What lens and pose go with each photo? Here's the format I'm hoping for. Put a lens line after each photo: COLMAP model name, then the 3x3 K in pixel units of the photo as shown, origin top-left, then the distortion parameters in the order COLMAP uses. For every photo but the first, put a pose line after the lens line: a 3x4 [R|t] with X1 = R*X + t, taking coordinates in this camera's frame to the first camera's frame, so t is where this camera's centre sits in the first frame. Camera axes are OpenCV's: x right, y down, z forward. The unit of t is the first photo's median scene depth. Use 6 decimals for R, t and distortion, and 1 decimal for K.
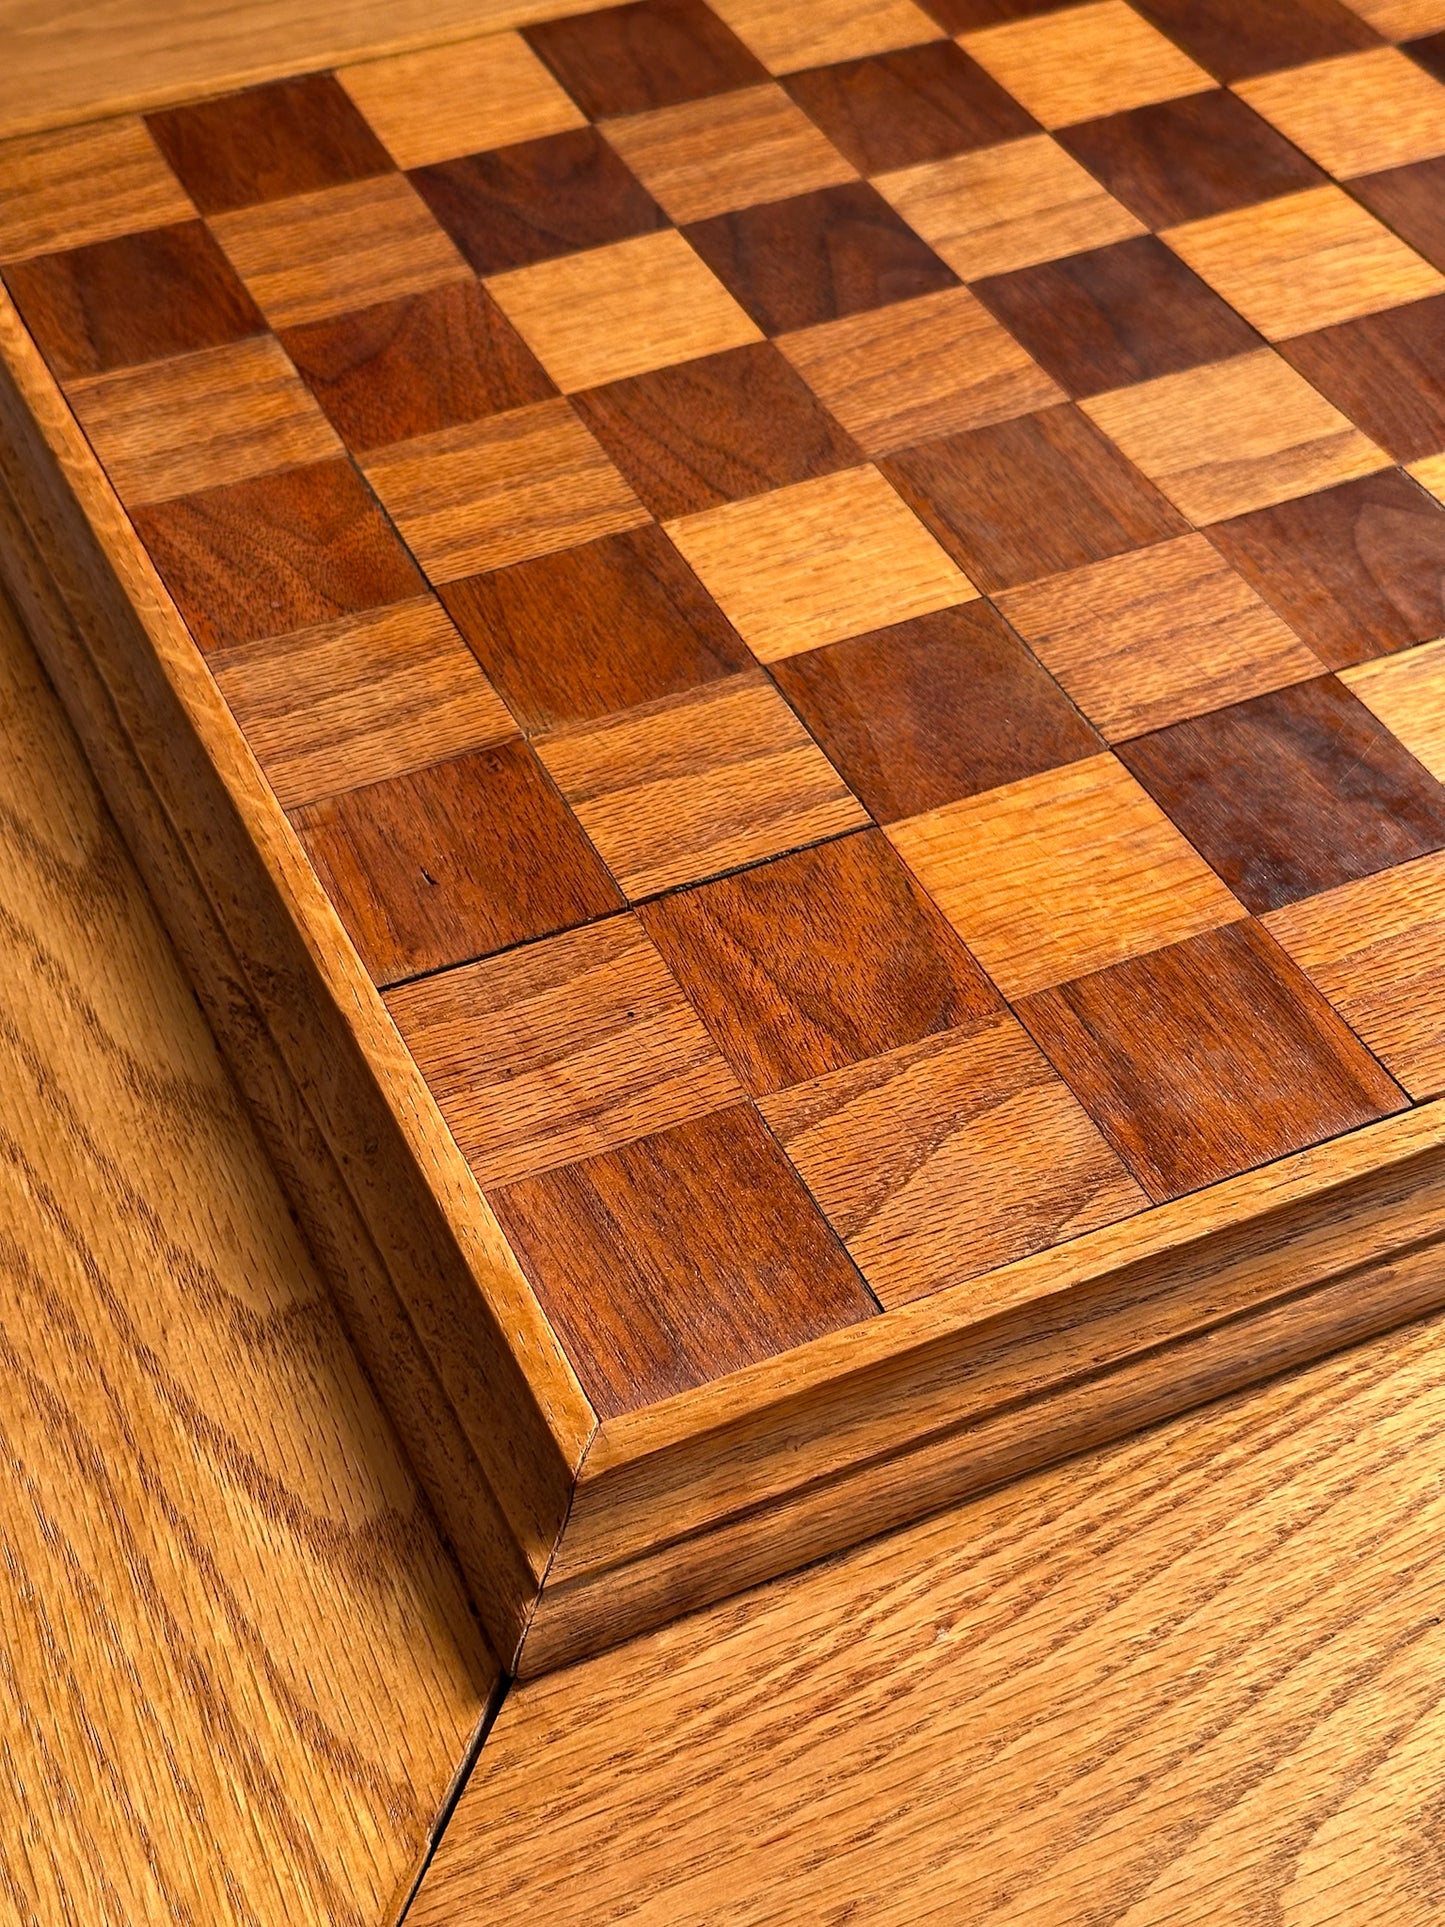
lens RADIAL K [[2876.8, 0, 709.8], [0, 2876.8, 883.9], [0, 0, 1]] dist [0.115504, 0.000000]
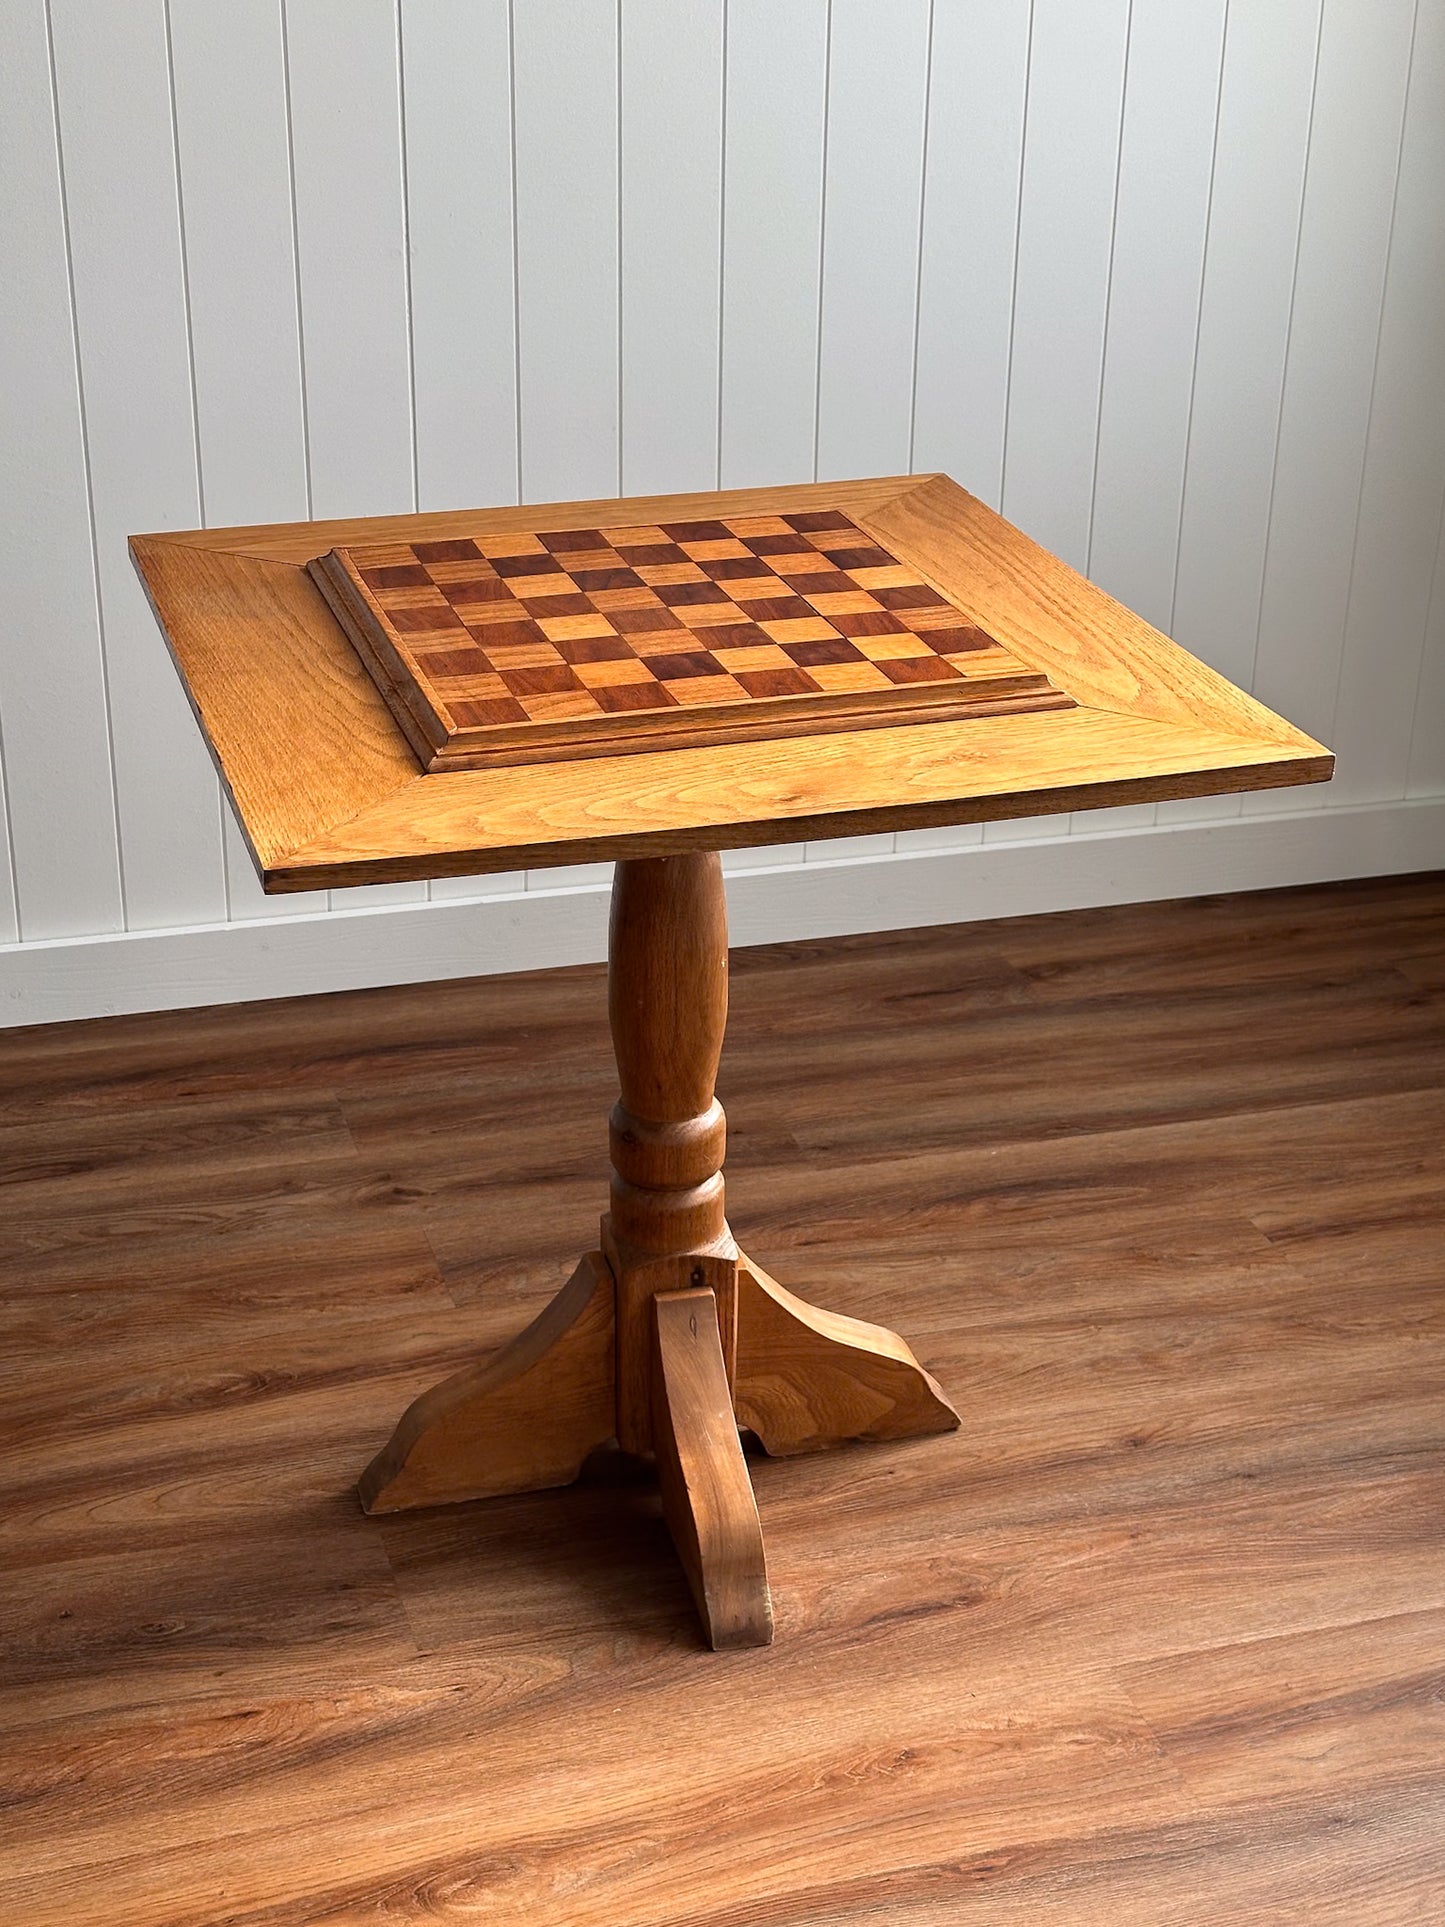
lens RADIAL K [[2876.8, 0, 669.3], [0, 2876.8, 865.5], [0, 0, 1]] dist [0.115504, 0.000000]
pose [[0.988453, 0.061503, -0.138481, 0.681780], [-0.108320, 0.925881, -0.361956, 1.471561], [0.105956, 0.372777, 0.921852, -2.183906]]
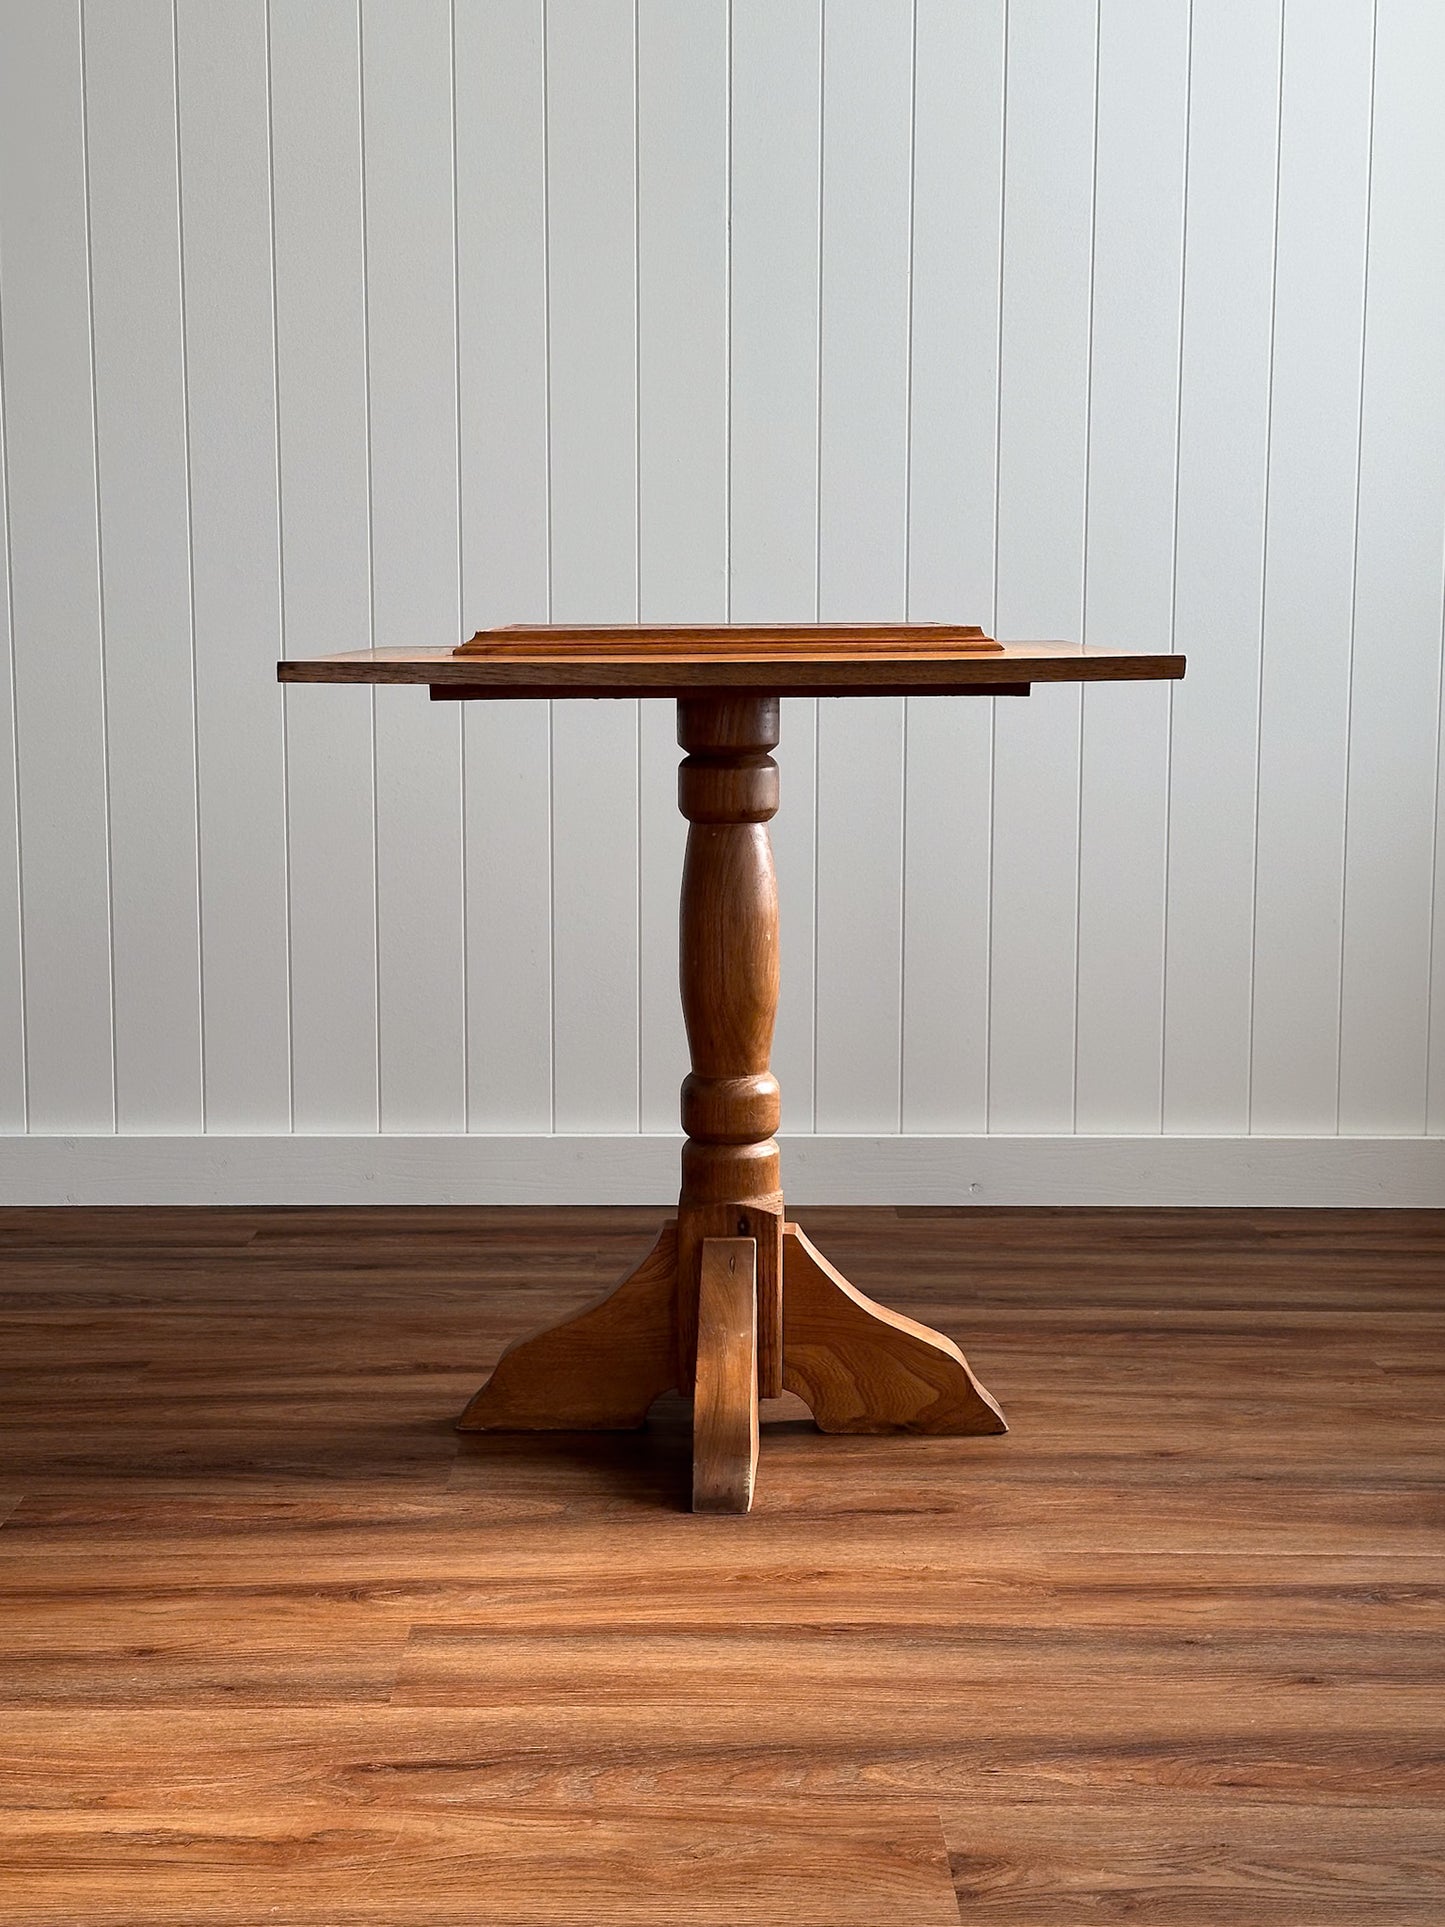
lens RADIAL K [[2737.7, 0, 694.8], [0, 2737.7, 885.7], [0, 0, 1]] dist [0.116033, 0.000000]
pose [[0.906779, 0.034548, -0.420188, 1.954877], [-0.290897, 0.772668, -0.564237, 2.620290], [0.305172, 0.633870, 0.710689, -1.736771]]
